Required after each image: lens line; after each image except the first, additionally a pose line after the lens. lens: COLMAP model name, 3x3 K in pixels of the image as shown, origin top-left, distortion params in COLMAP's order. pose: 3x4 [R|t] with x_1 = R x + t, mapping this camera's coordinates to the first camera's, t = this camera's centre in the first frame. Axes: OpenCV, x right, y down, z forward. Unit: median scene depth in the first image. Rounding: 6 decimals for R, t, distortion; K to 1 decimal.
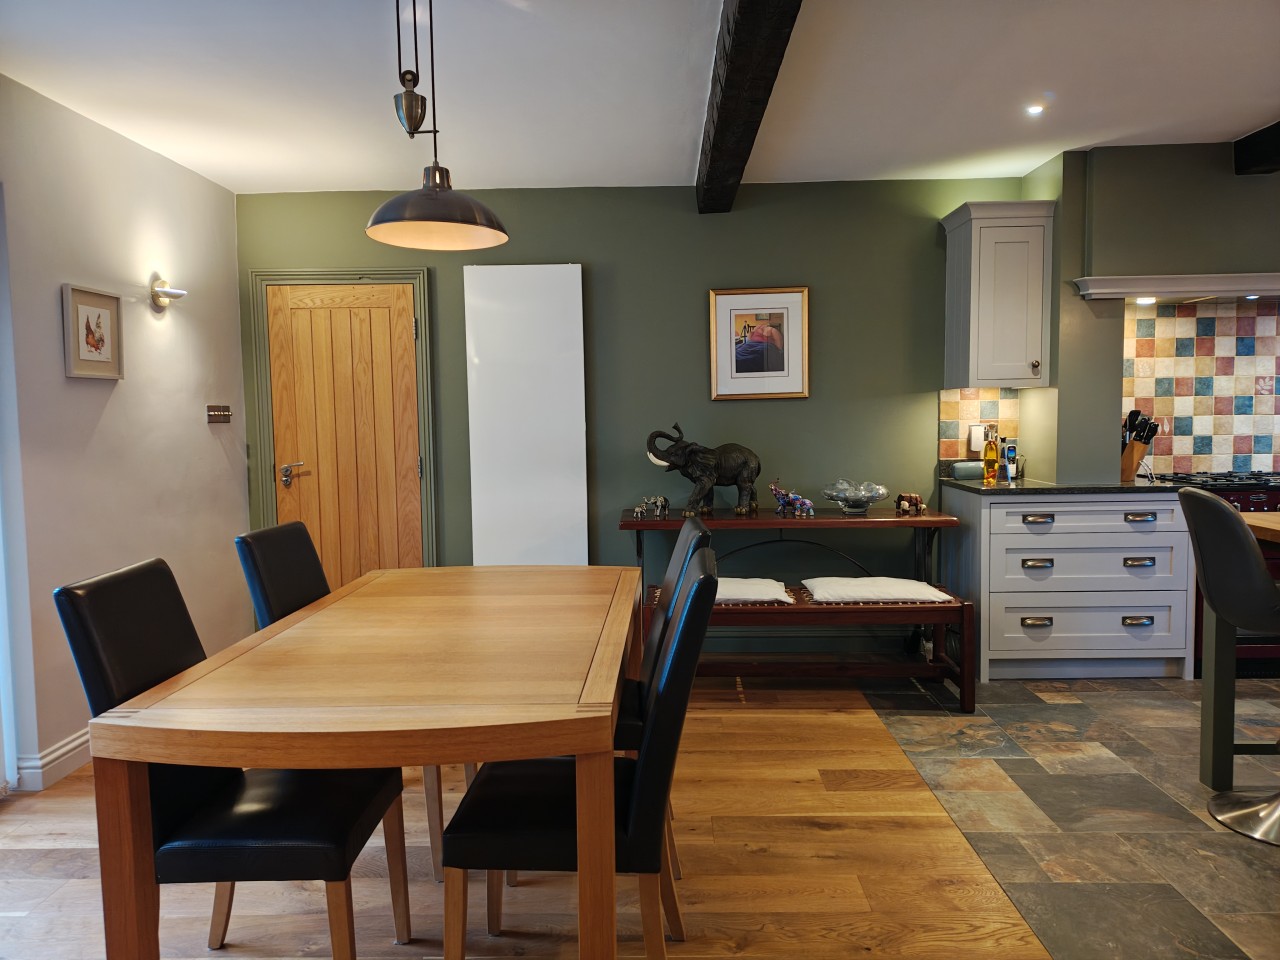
lens RADIAL K [[921.3, 0, 640.0], [0, 921.3, 480.0], [0, 0, 1]] dist [0.018768, -0.007296]
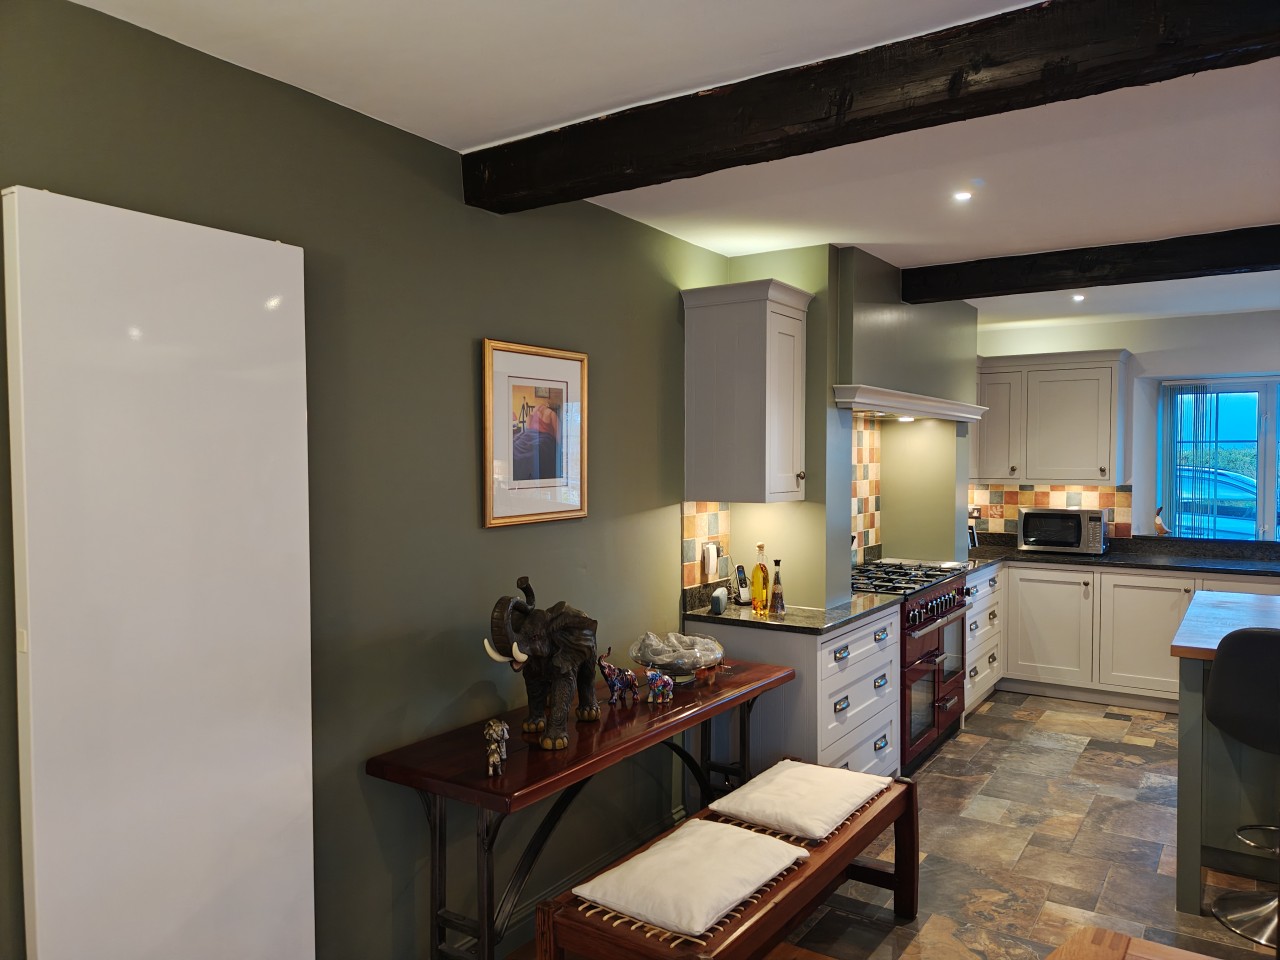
lens RADIAL K [[921.3, 0, 640.0], [0, 921.3, 480.0], [0, 0, 1]] dist [0.018768, -0.007296]
pose [[0.537586, -0.002460, 0.843205, -0.406883], [0.058221, 0.997717, -0.034209, -0.102221], [-0.841196, 0.067482, 0.536502, 0.678933]]
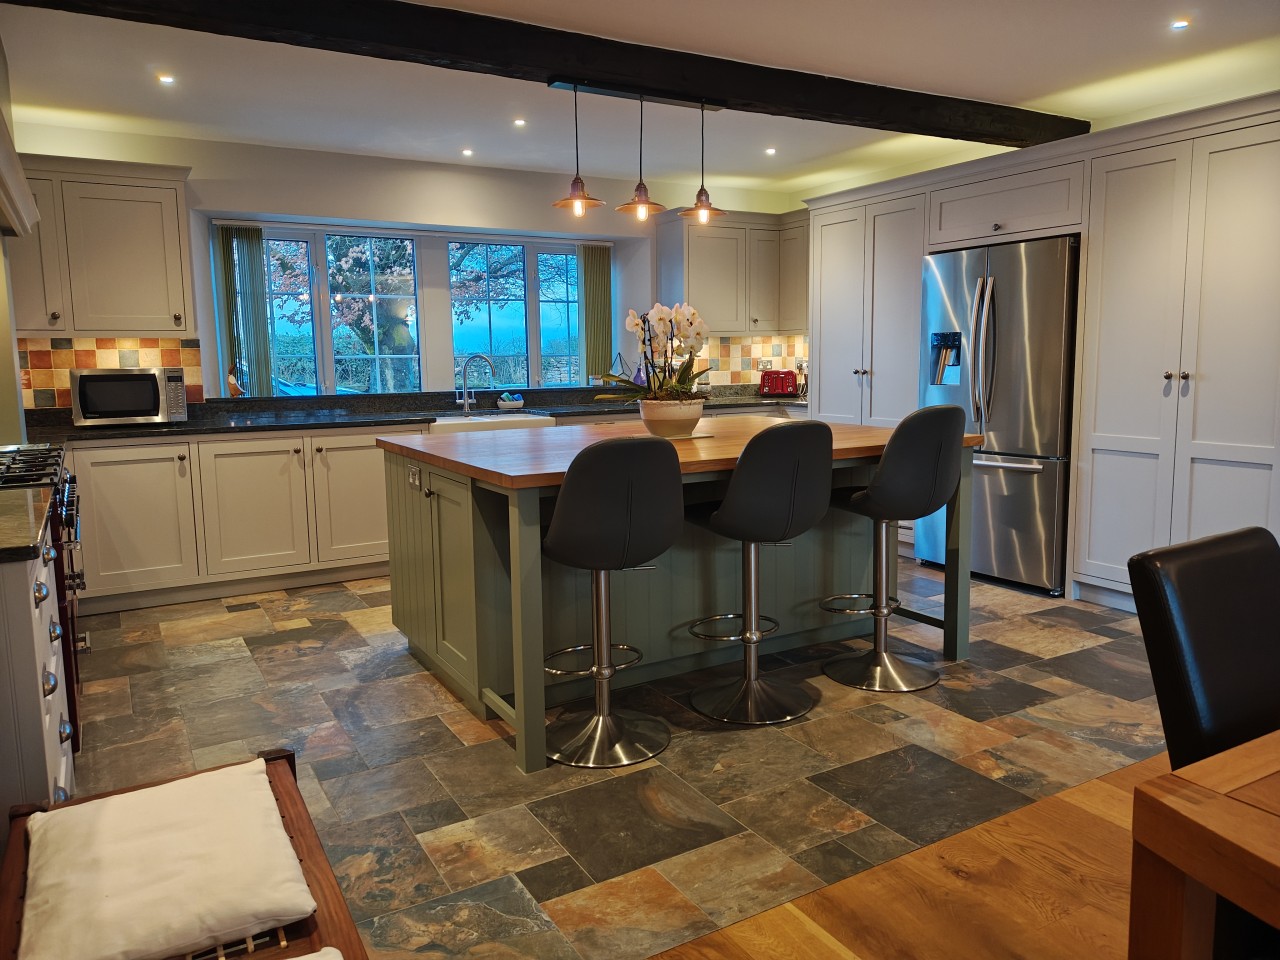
lens RADIAL K [[921.8, 0, 641.8], [0, 921.8, 472.5], [0, 0, 1]] dist [0.089766, -0.136329]
pose [[-0.527339, -0.084132, 0.845479, -0.135407], [0.087722, 0.984377, 0.152666, -0.063253], [-0.845114, 0.154674, -0.511720, 0.972136]]
